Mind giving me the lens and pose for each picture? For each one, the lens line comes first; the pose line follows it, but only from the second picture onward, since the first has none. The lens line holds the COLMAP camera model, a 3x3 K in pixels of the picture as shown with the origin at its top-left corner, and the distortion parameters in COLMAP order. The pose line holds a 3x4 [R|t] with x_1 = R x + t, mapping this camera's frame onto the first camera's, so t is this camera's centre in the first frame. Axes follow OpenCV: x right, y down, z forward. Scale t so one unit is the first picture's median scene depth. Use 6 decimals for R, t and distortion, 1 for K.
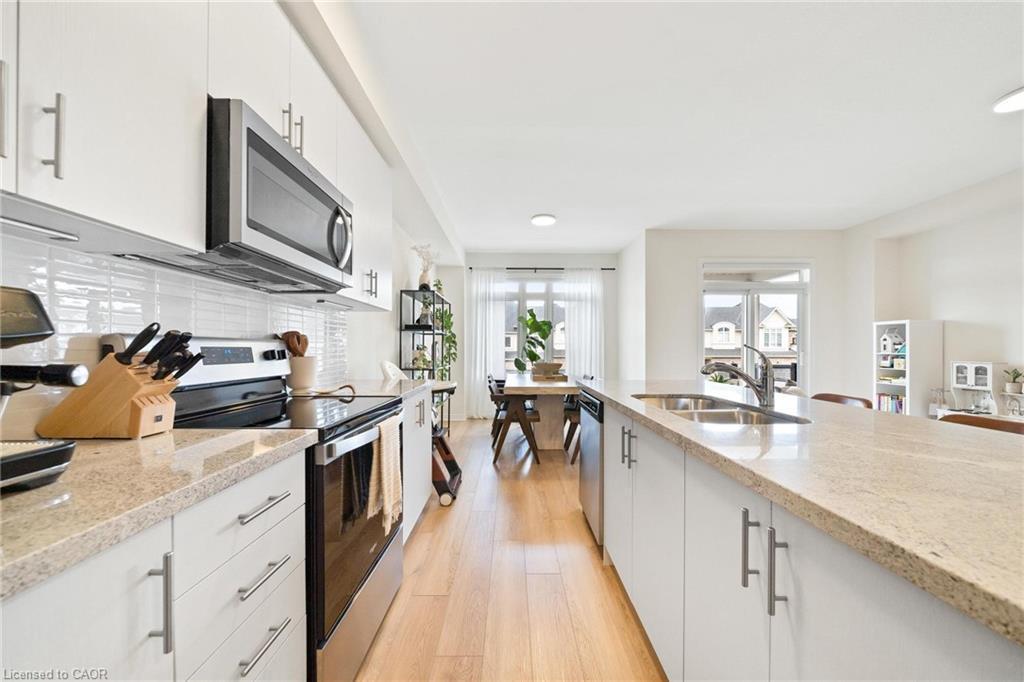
lens RADIAL K [[370.4, 0, 520.3], [0, 370.4, 349.1], [0, 0, 1]] dist [-0.001474, -0.000112]
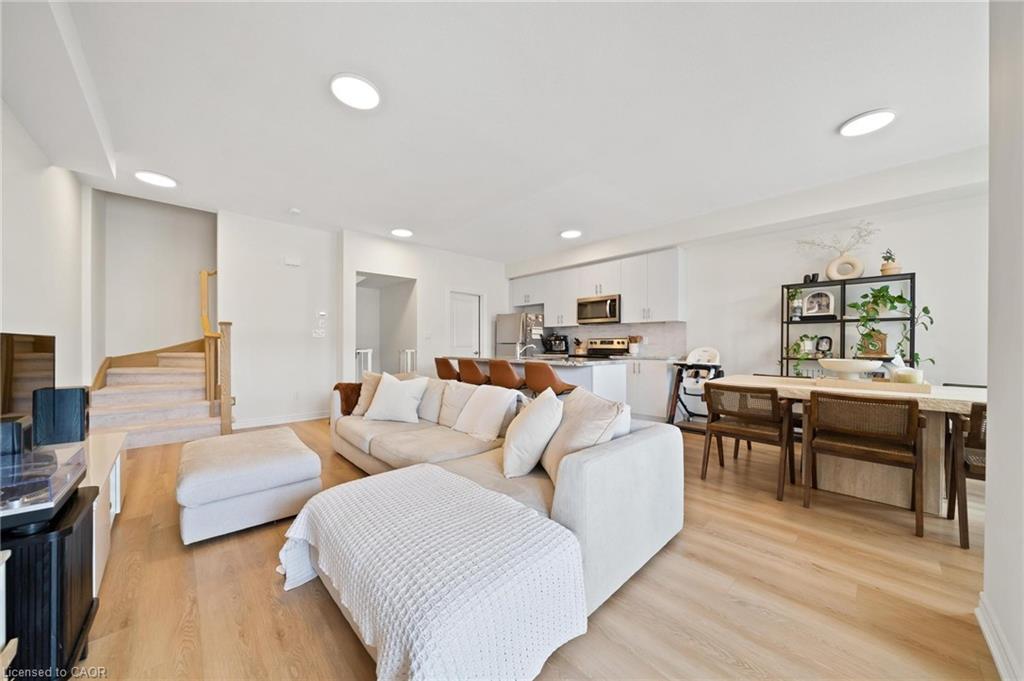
lens RADIAL K [[352.7, 0, 512.9], [0, 352.7, 345.4], [0, 0, 1]] dist [-0.002325, -0.000124]
pose [[-0.739481, -0.001370, -0.673176, 0.957443], [-0.002404, 0.999997, 0.000606, 0.017188], [0.673173, 0.002067, -0.739482, 1.131625]]
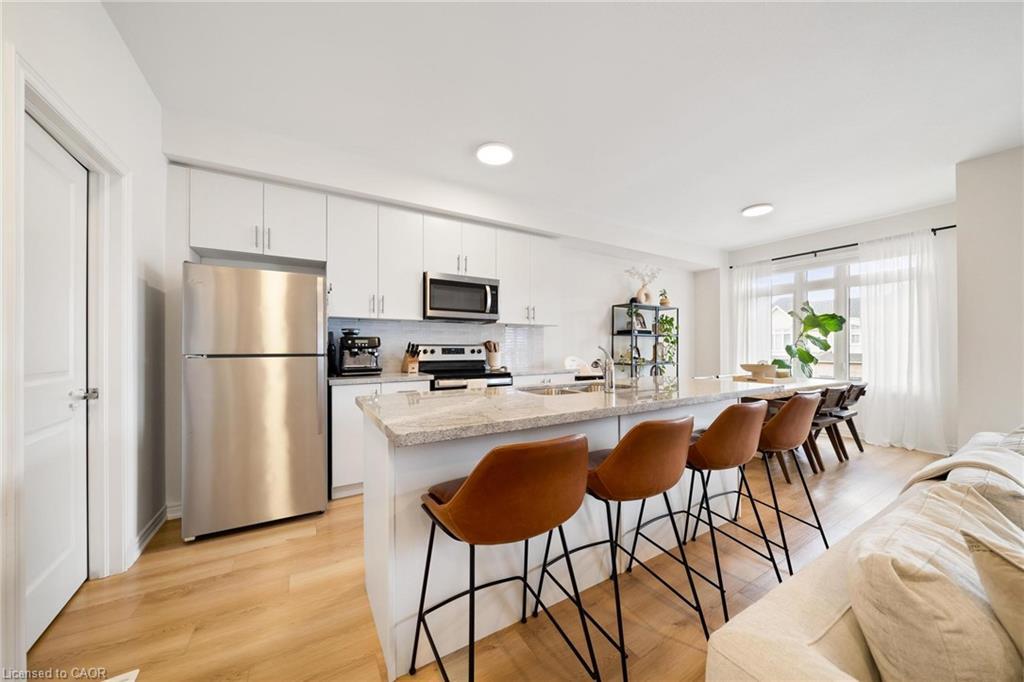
lens RADIAL K [[352.7, 0, 512.9], [0, 352.7, 345.9], [0, 0, 1]] dist [-0.002325, -0.000124]
pose [[0.495478, -0.005443, -0.868604, 0.573342], [-0.000906, 0.999977, -0.006783, -0.001465], [0.868620, 0.004148, 0.495461, 0.033229]]
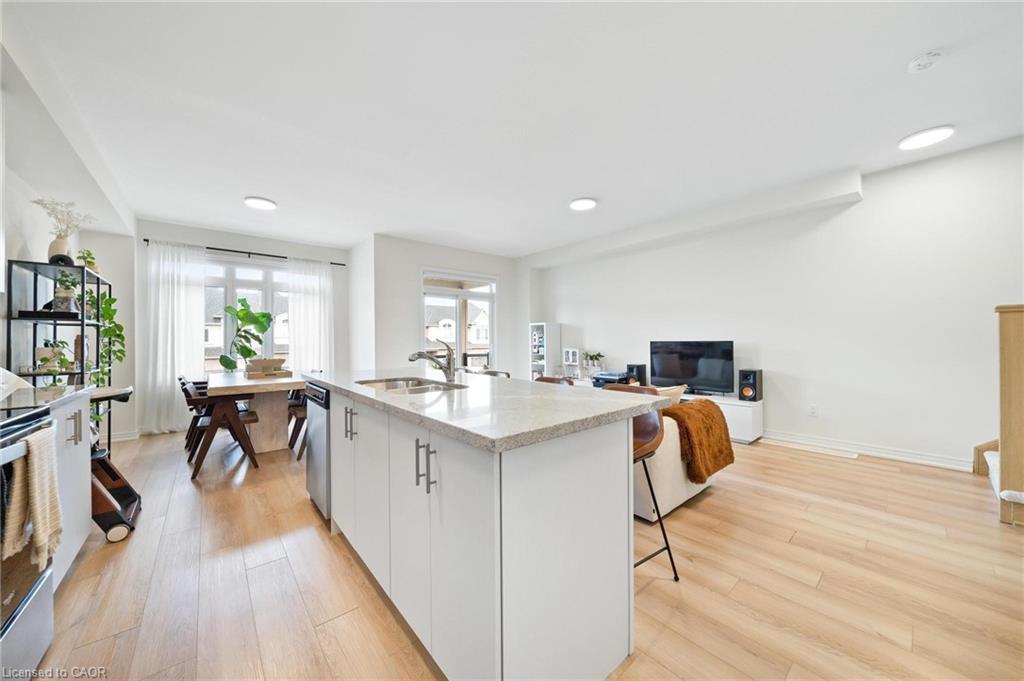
lens RADIAL K [[354.2, 0, 513.5], [0, 354.2, 340.7], [0, 0, 1]] dist [-0.010261, 0.000068]
pose [[0.772603, -0.005890, 0.634862, -0.009704], [0.009378, 0.999954, -0.002136, -0.000010], [-0.634820, 0.007604, 0.772622, -0.076456]]
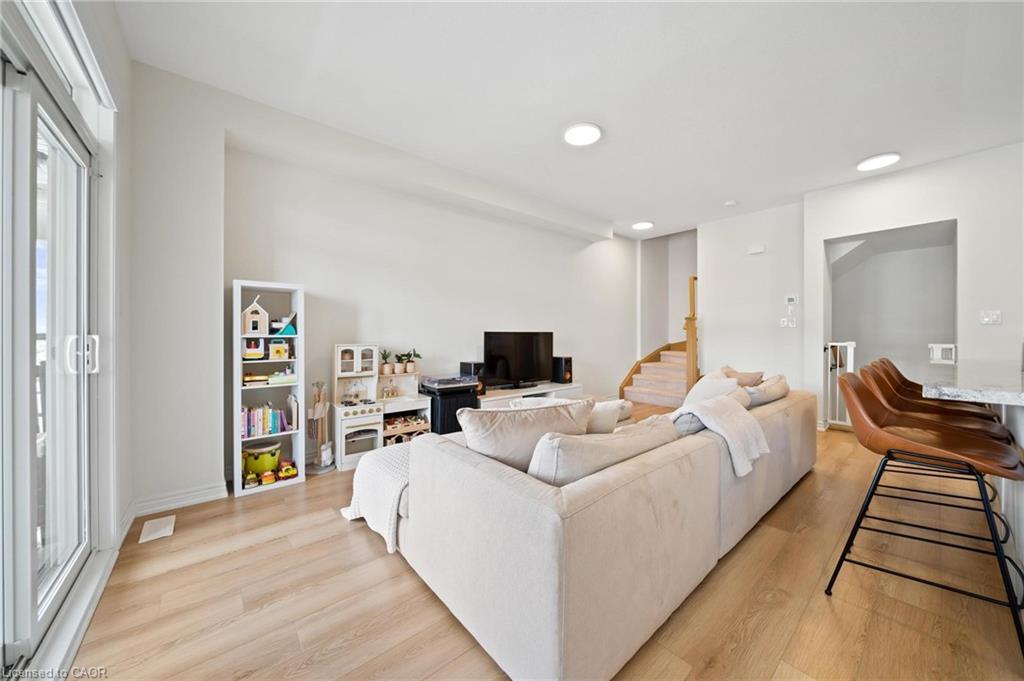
lens RADIAL K [[361.7, 0, 522.5], [0, 361.7, 336.2], [0, 0, 1]] dist [-0.002489, -0.000148]
pose [[-0.637652, -0.003603, 0.770316, 0.296886], [0.002380, 0.999975, 0.006647, 0.009756], [-0.770321, 0.006072, -0.637628, 1.098473]]
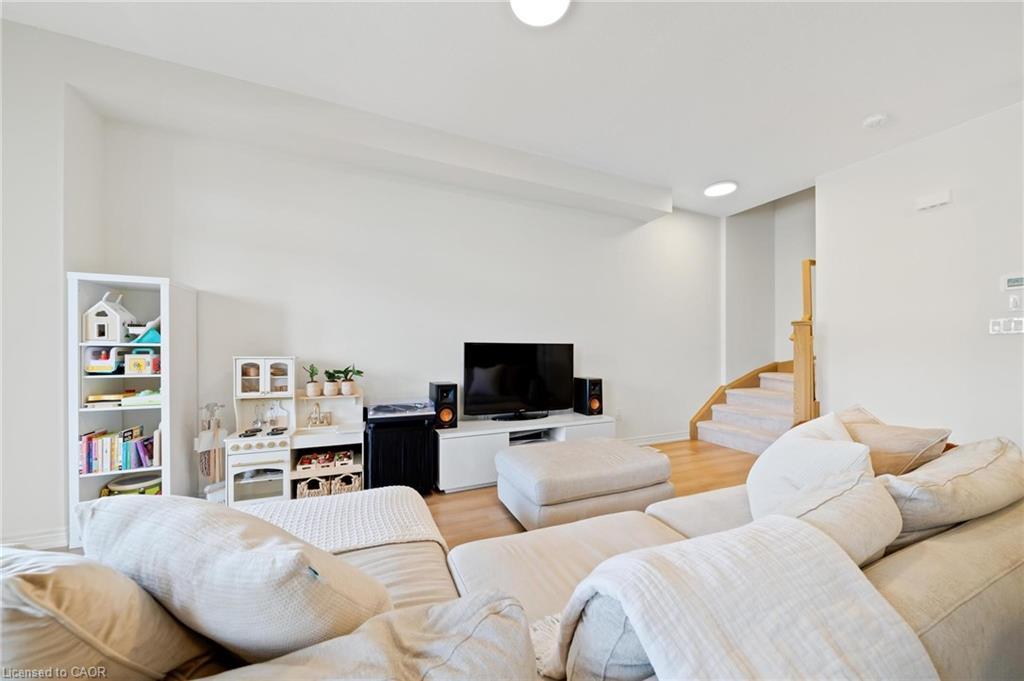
lens RADIAL K [[358.8, 0, 517.4], [0, 358.8, 350.1], [0, 0, 1]] dist [-0.005627, -0.000114]
pose [[-0.389174, 0.000831, 0.921164, 0.404085], [-0.001430, 0.999998, -0.001506, 0.020329], [-0.921163, -0.001904, -0.389172, 0.739466]]
